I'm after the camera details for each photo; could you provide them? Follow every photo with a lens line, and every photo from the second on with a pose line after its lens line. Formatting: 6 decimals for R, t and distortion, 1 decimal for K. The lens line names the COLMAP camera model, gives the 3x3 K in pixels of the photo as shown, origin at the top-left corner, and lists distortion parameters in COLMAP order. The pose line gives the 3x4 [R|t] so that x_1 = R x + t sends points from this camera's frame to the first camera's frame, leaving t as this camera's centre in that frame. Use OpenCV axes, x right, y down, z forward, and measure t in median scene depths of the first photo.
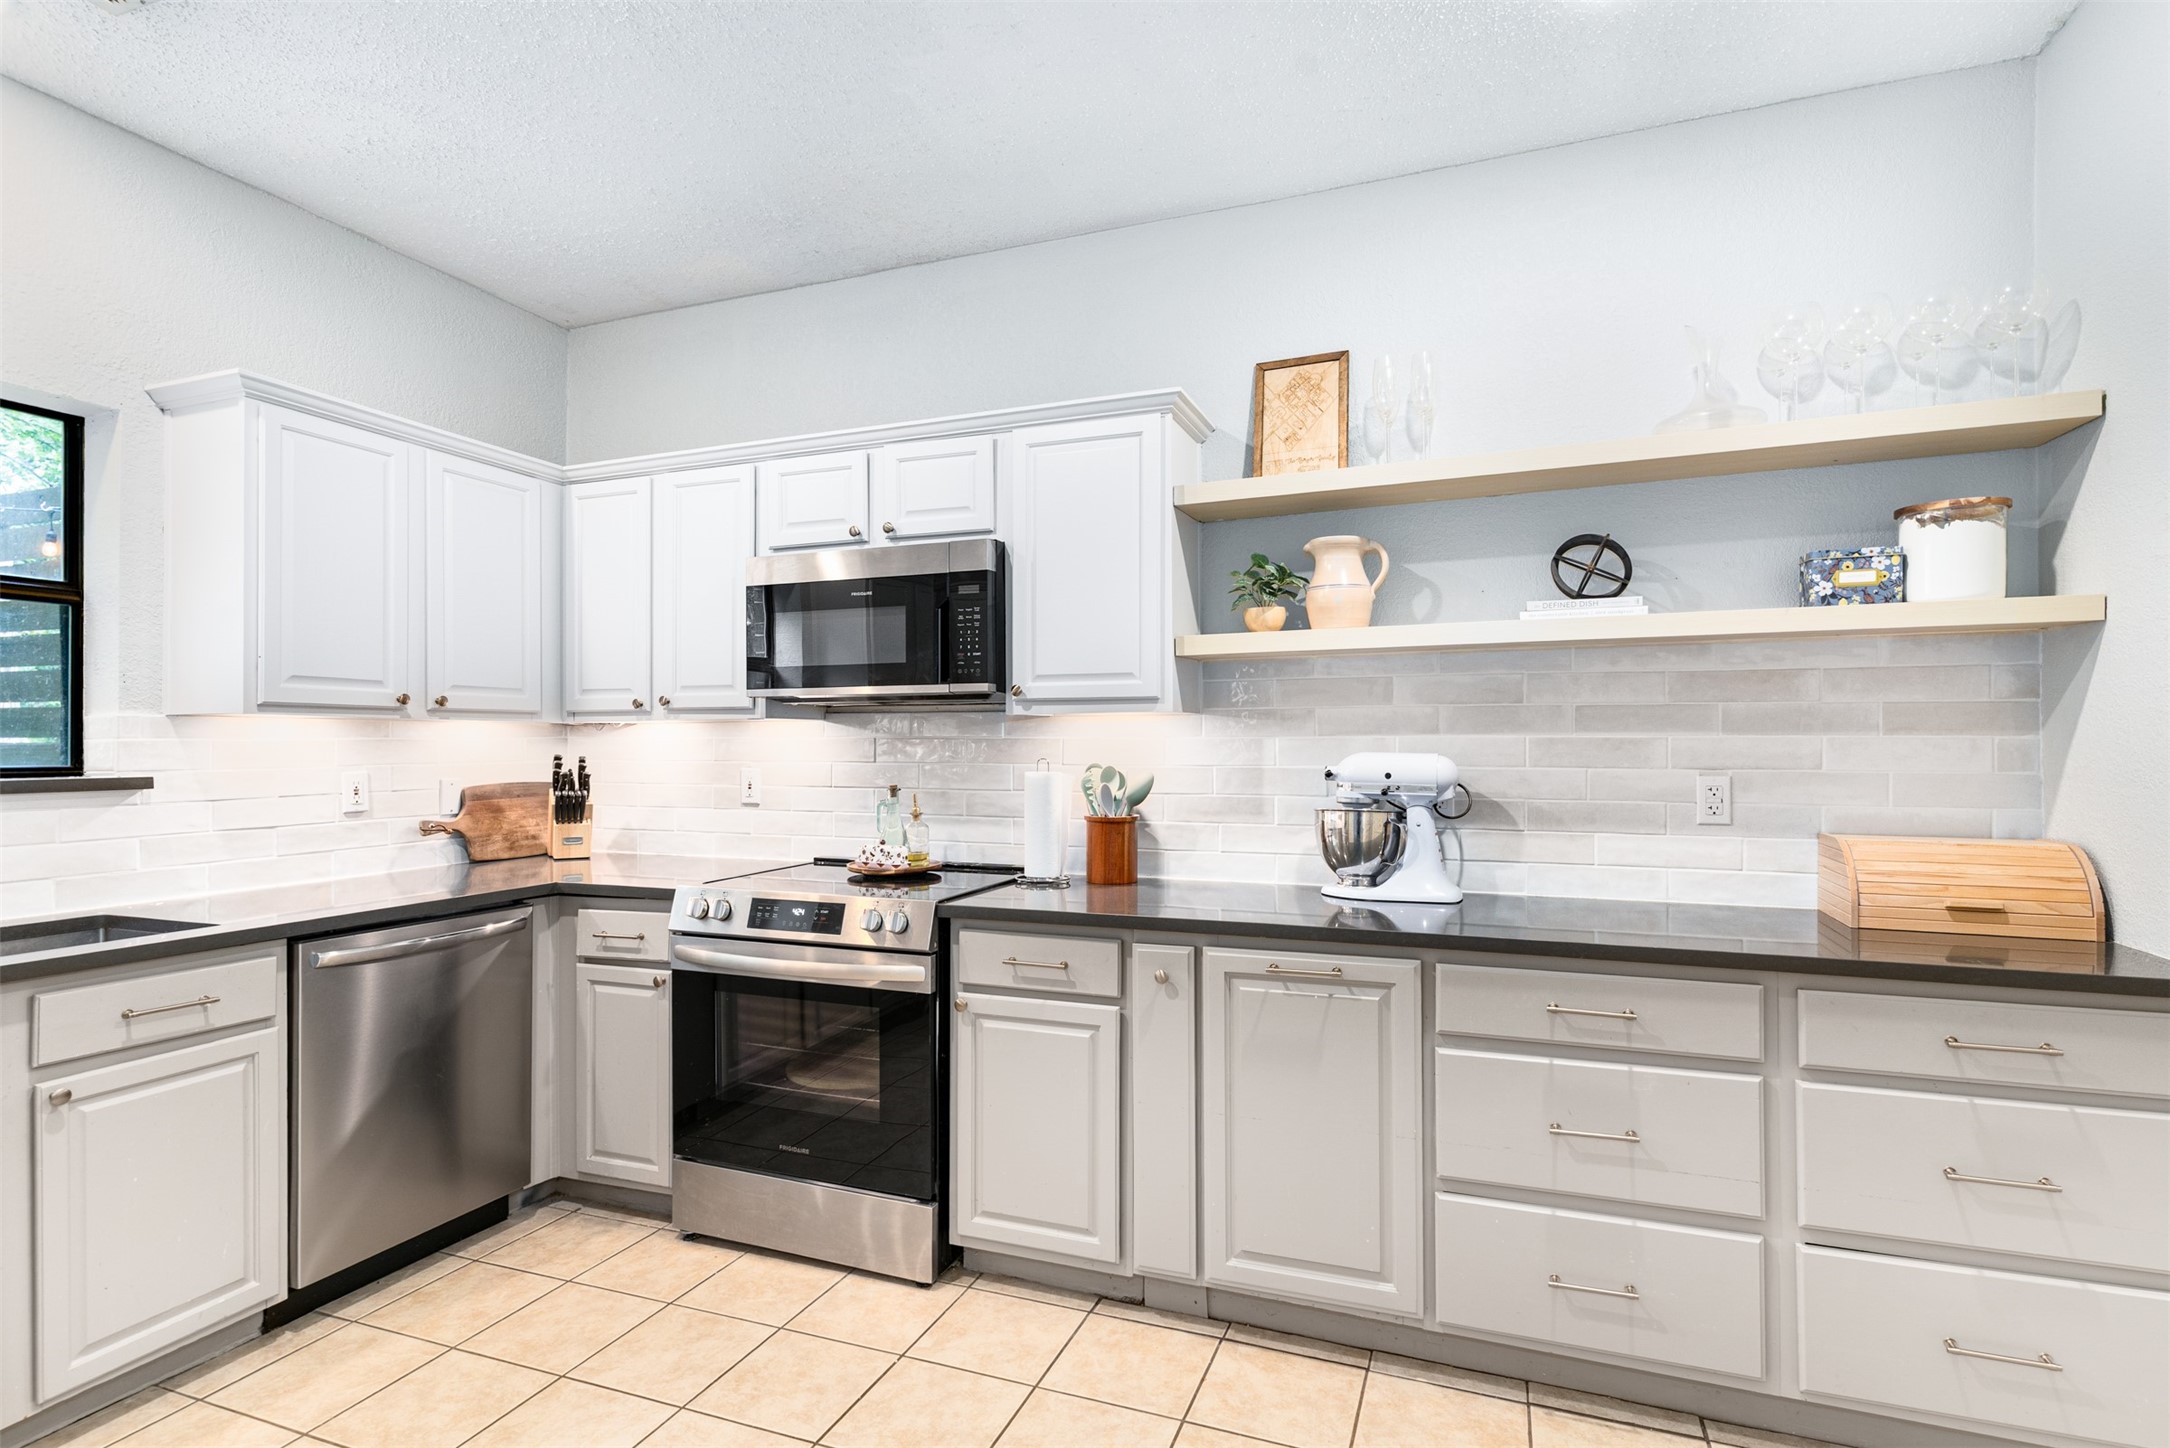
lens RADIAL K [[1050.0, 0, 1089.9], [0, 1050.0, 735.7], [0, 0, 1]] dist [0.001559, 0.001747]
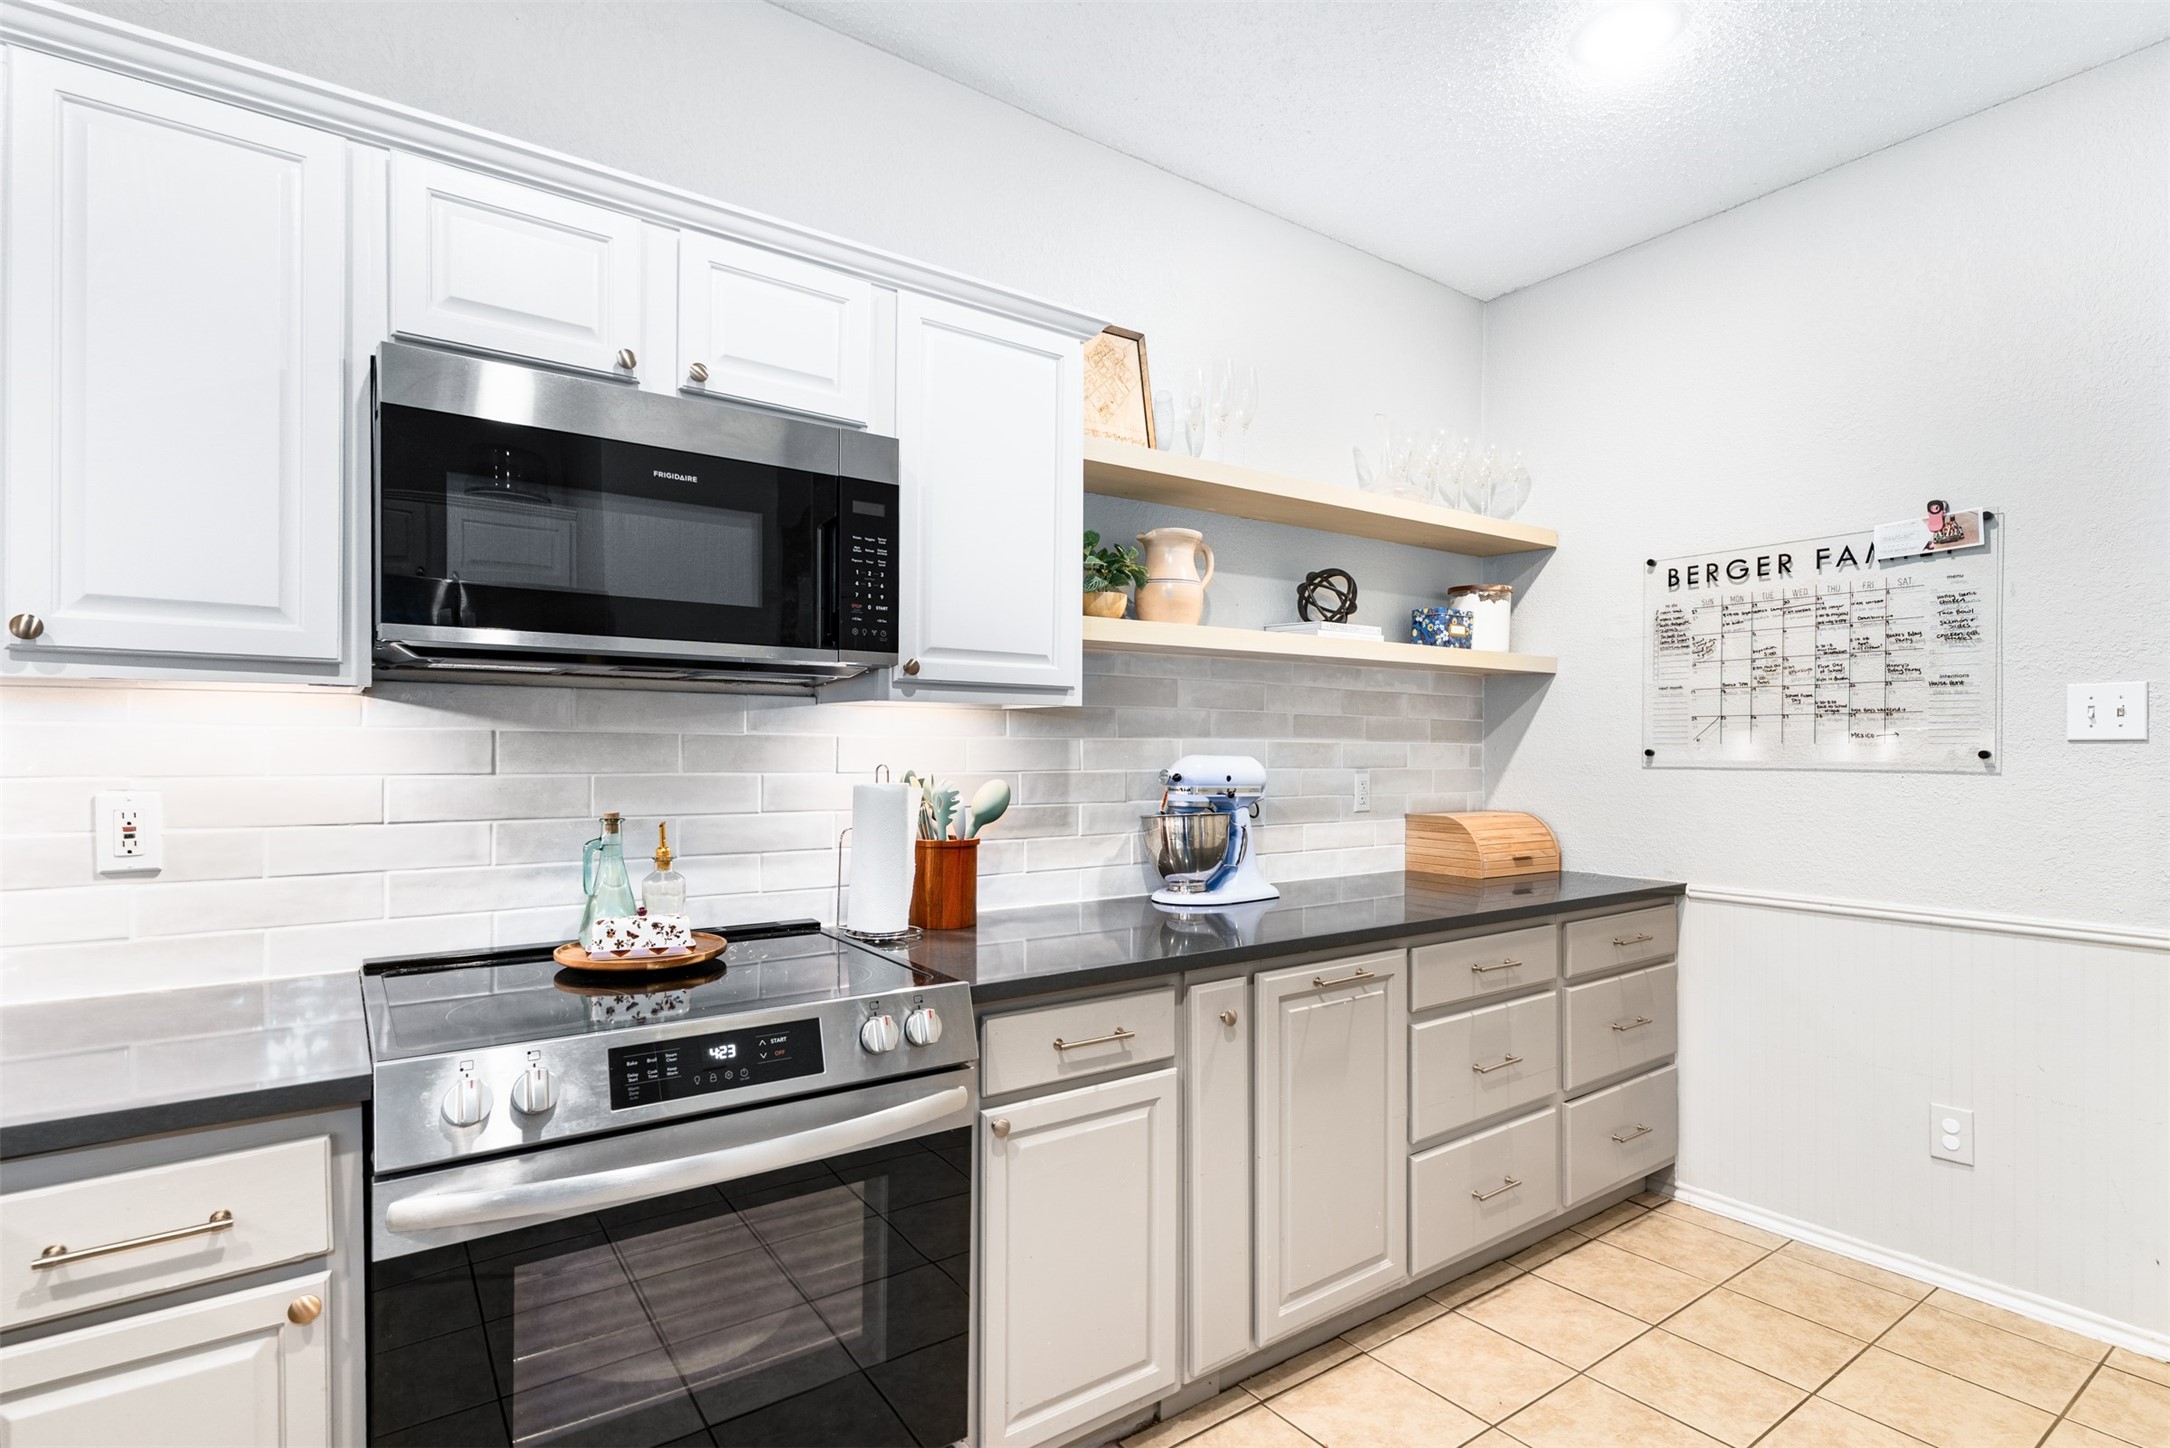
lens RADIAL K [[1050.0, 0, 1073.2], [0, 1050.0, 751.2], [0, 0, 1]] dist [0.001559, 0.001747]
pose [[0.560843, 0.002331, 0.827919, -0.621908], [-0.011607, 0.999920, 0.005047, 0.008649], [-0.827841, -0.012440, 0.560825, 0.550668]]
